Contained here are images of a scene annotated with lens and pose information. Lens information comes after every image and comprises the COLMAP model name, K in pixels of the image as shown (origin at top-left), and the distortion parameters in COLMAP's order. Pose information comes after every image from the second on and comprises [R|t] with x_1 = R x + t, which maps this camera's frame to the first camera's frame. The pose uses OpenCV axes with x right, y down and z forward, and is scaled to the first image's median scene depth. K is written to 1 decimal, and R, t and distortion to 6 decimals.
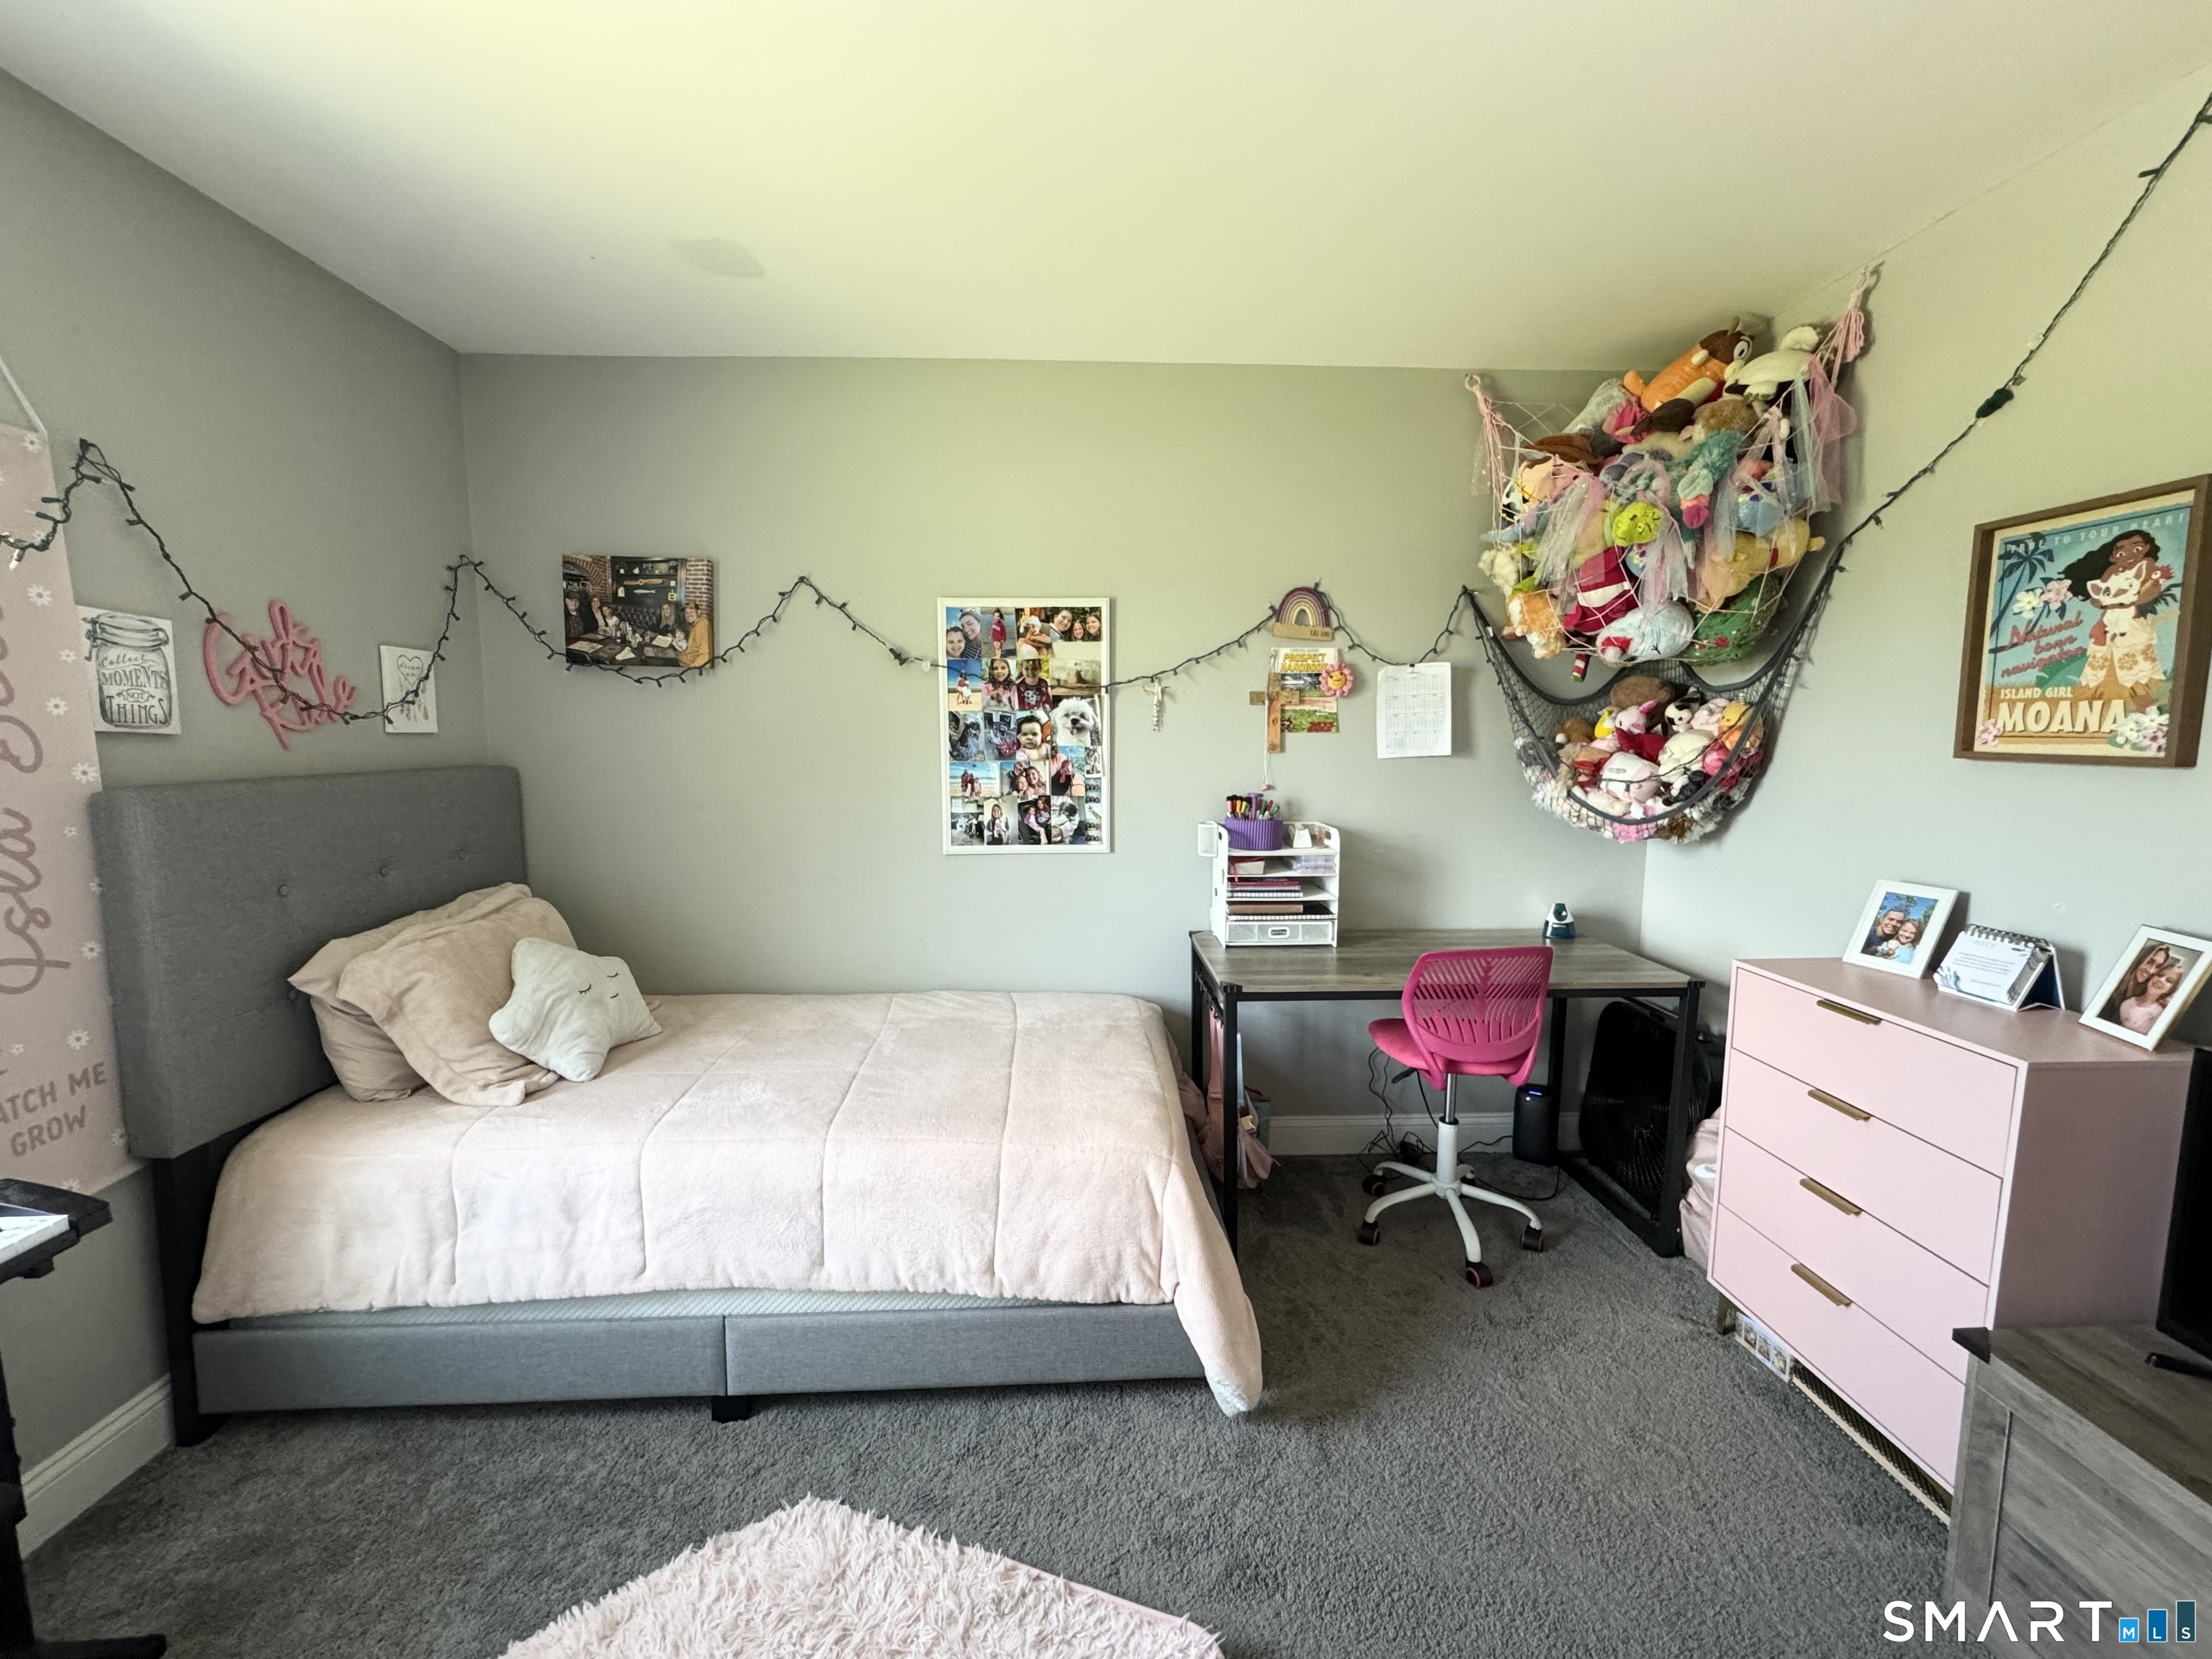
lens RADIAL K [[885.2, 0, 1101.7], [0, 885.2, 823.5], [0, 0, 1]] dist [-0.001769, 0.000399]
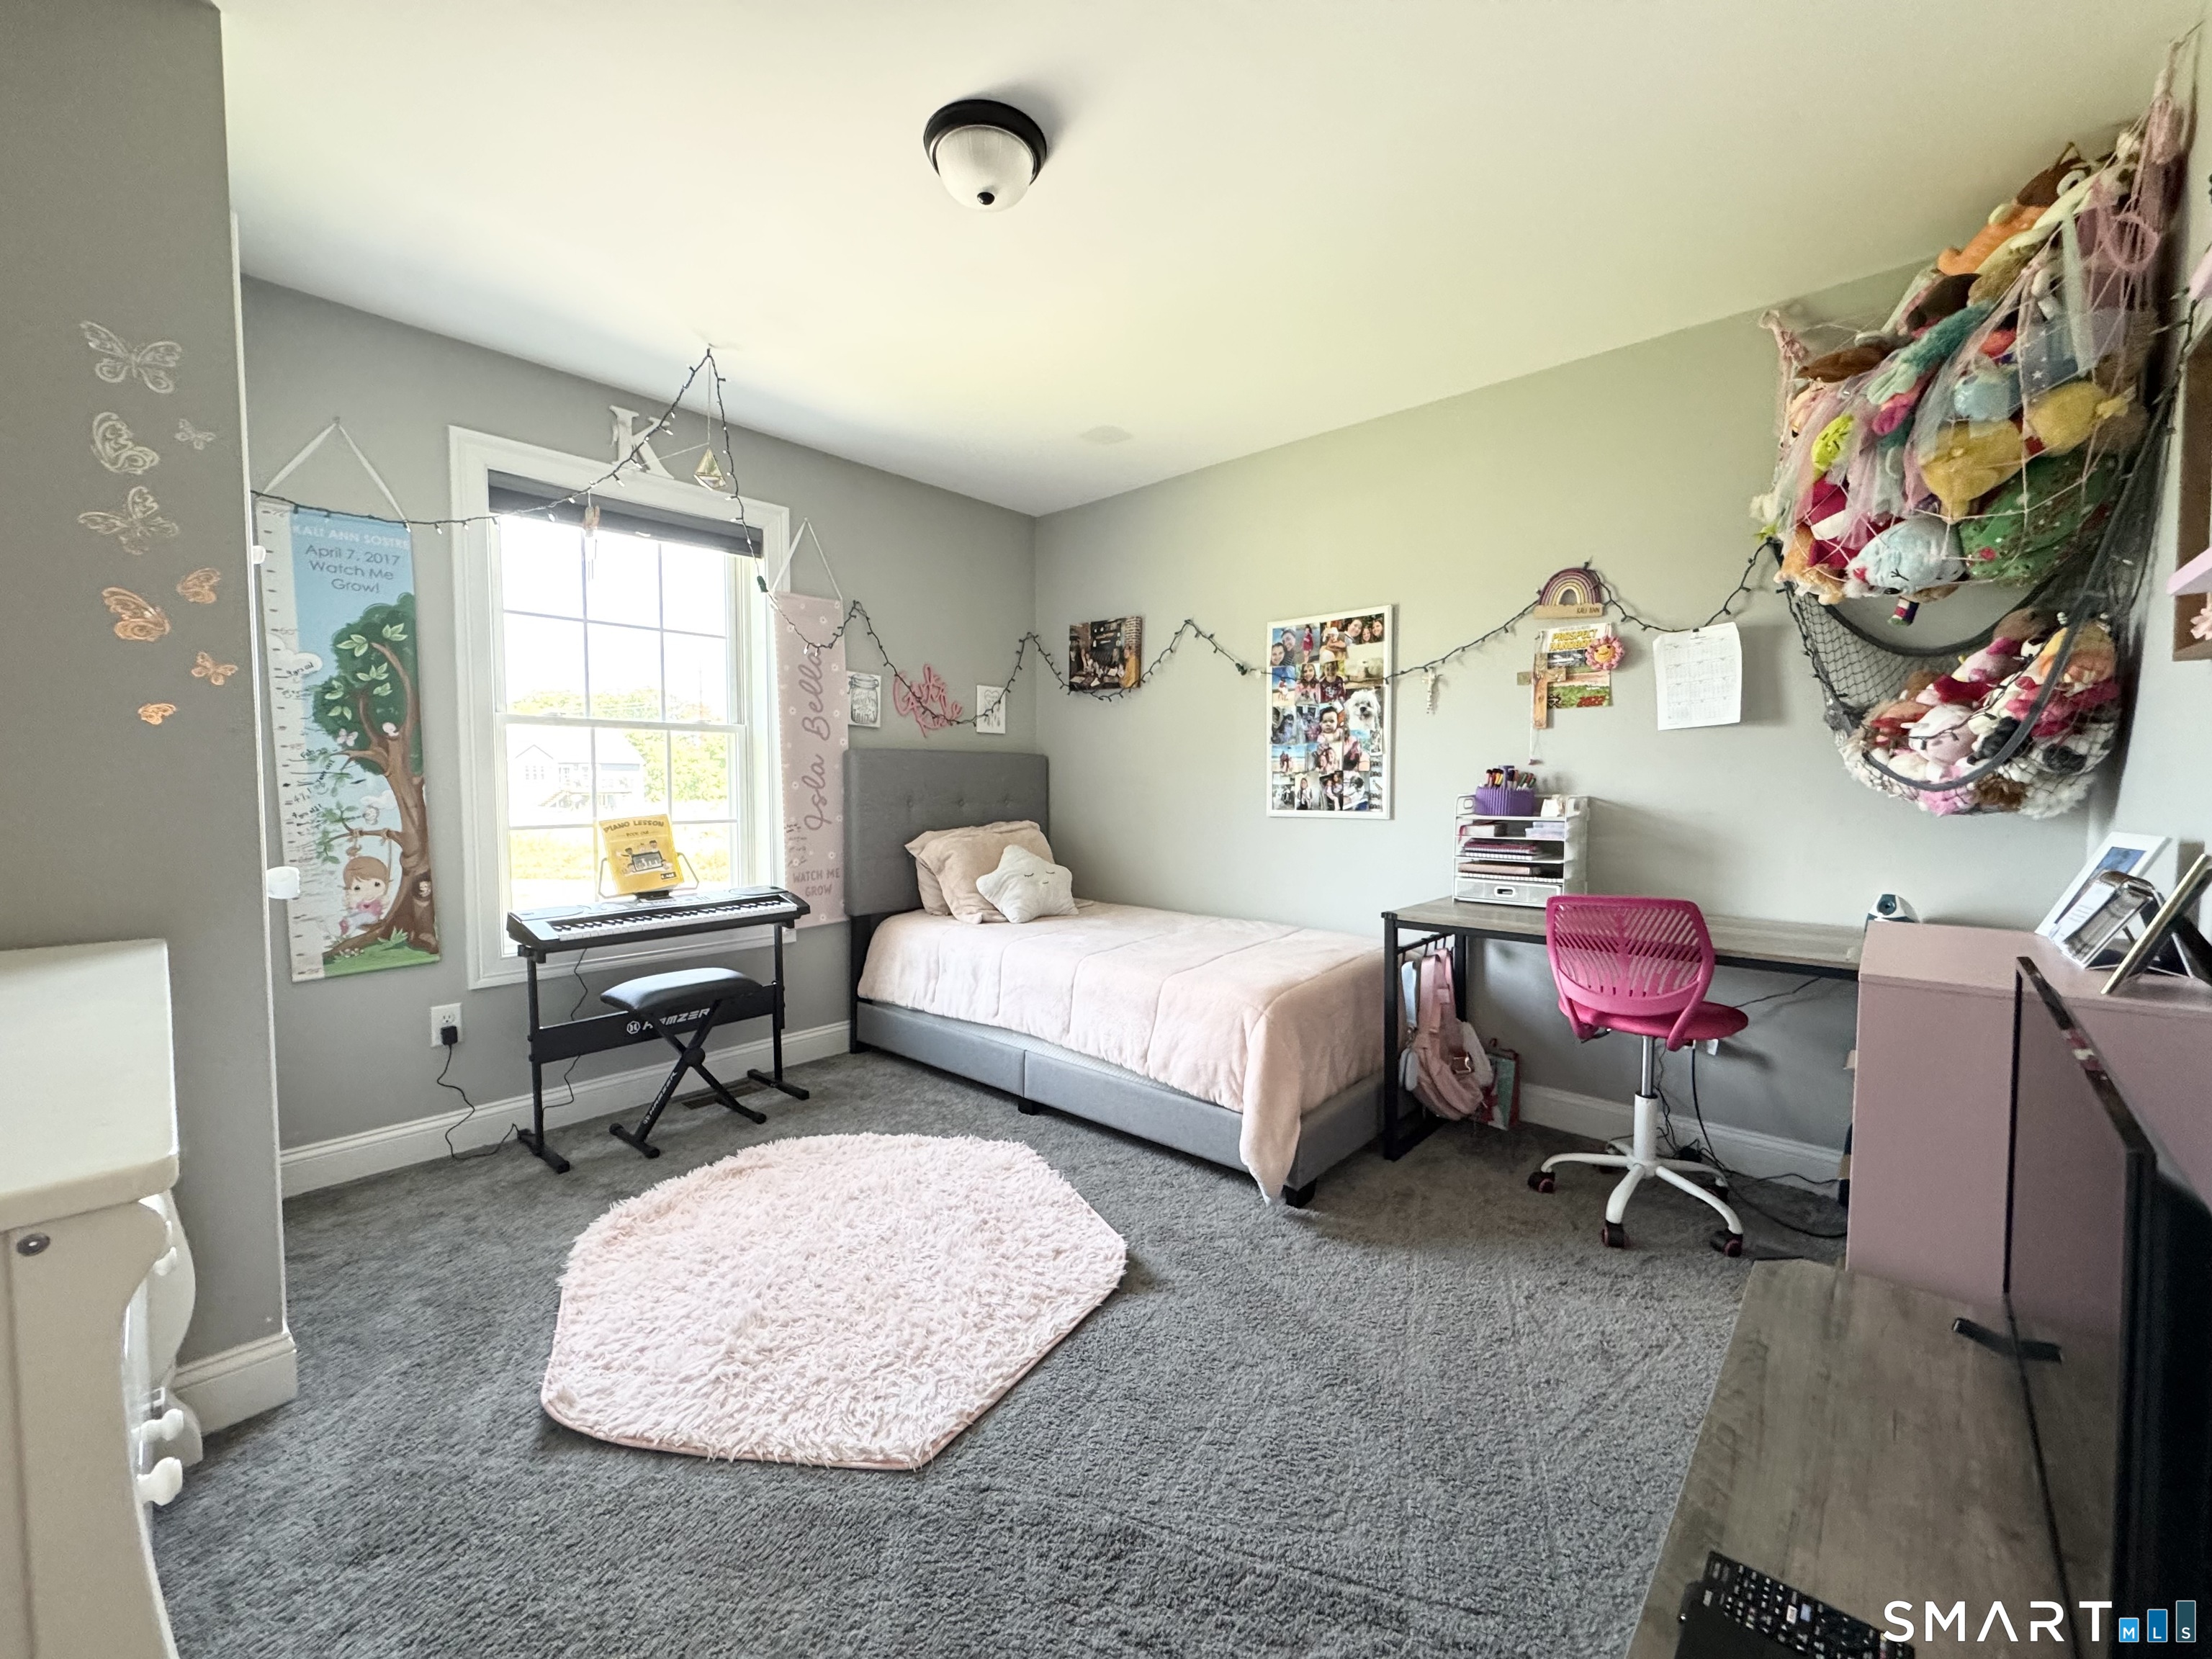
lens RADIAL K [[885.2, 0, 1107.2], [0, 885.2, 822.6], [0, 0, 1]] dist [-0.001769, 0.000399]
pose [[0.718648, 0.031440, -0.694663, 0.597317], [-0.071491, 0.997024, -0.028835, 0.105418], [0.691690, 0.070384, 0.718757, -0.110243]]
